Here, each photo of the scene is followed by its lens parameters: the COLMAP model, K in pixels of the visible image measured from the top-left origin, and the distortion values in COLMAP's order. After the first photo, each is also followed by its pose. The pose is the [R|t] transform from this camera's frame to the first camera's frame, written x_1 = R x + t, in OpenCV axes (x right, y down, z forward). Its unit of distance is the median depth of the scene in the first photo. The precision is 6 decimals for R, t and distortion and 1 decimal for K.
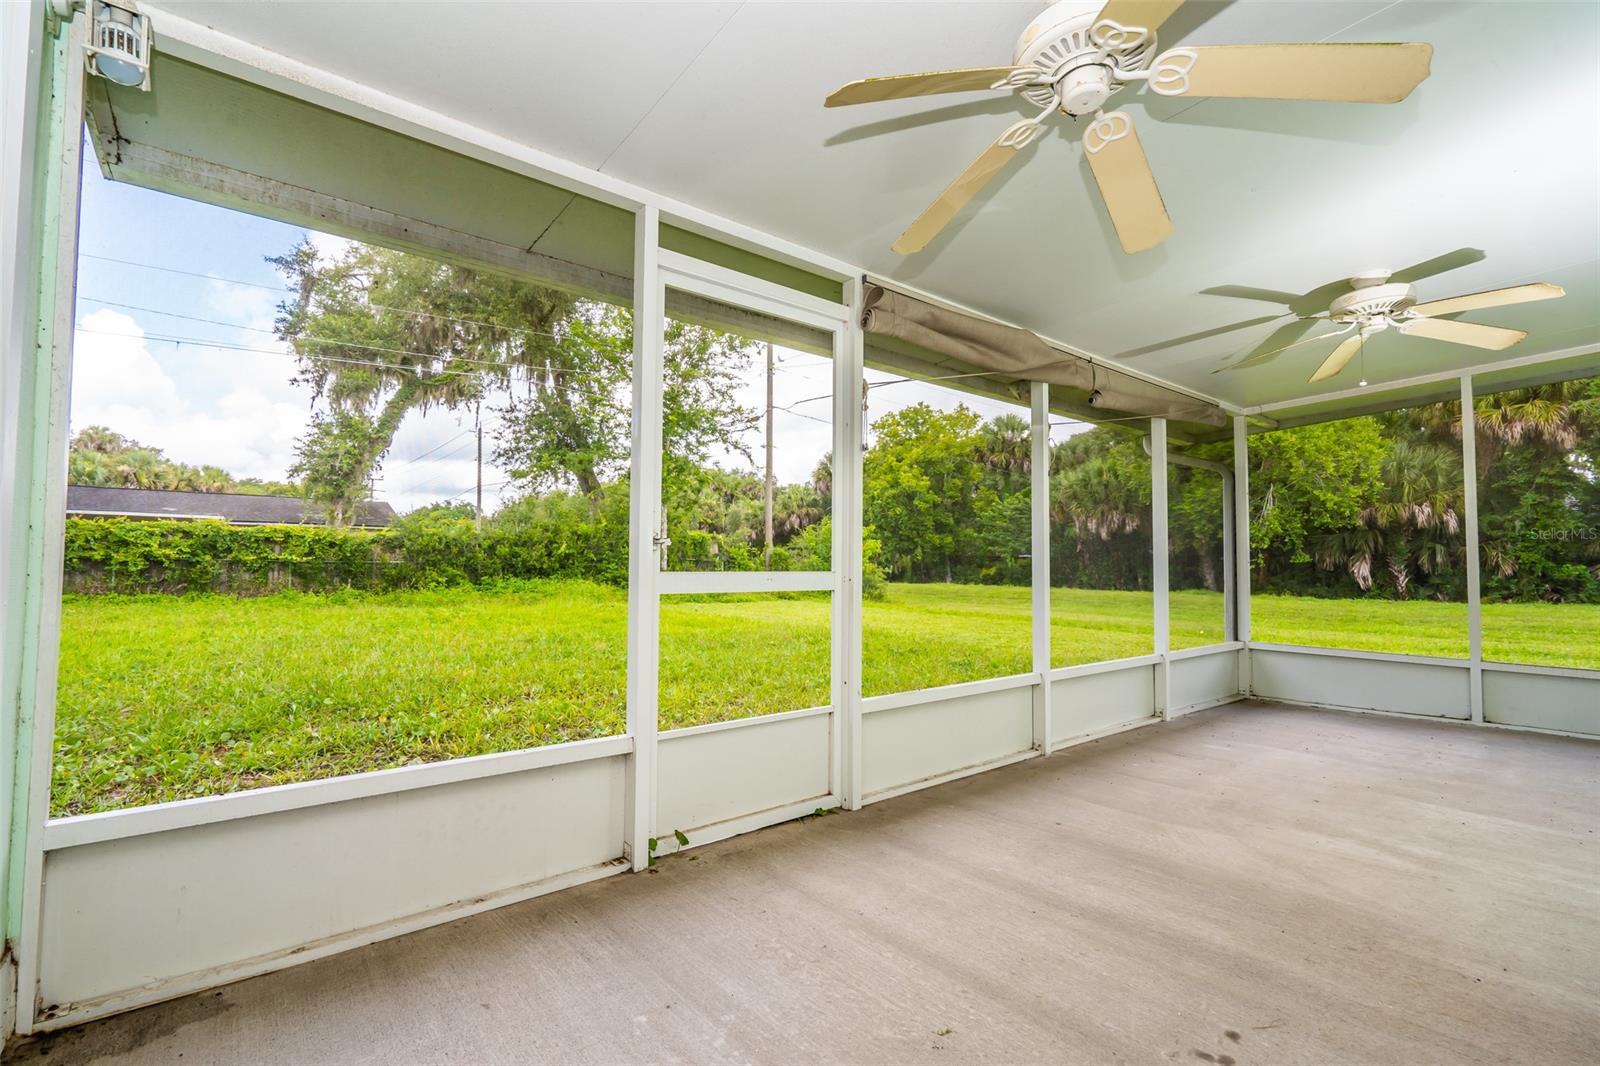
lens RADIAL K [[718.1, 0, 800.2], [0, 718.1, 533.4], [0, 0, 1]] dist [-0.006459, 0.001708]
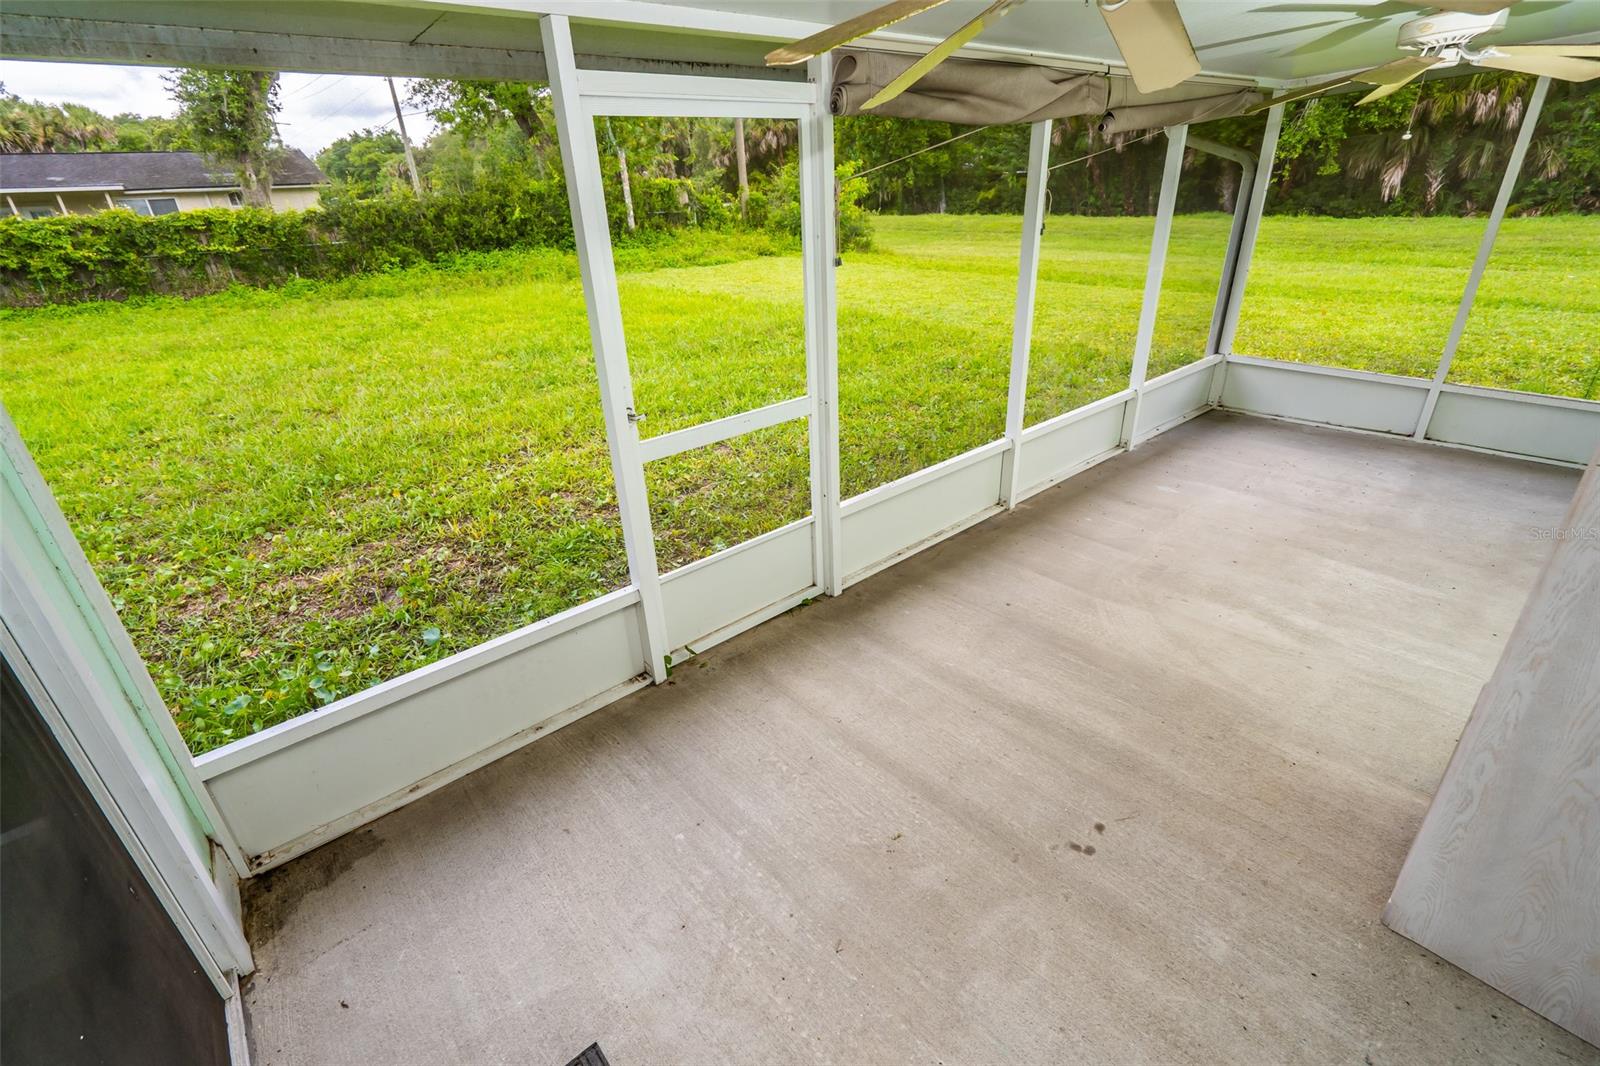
lens RADIAL K [[718.1, 0, 800.3], [0, 718.1, 533.6], [0, 0, 1]] dist [-0.006459, 0.001708]
pose [[0.998556, -0.053691, 0.001500, 0.016849], [0.046469, 0.877576, 0.477180, -0.202867], [-0.026937, -0.476422, 0.878804, 0.018688]]
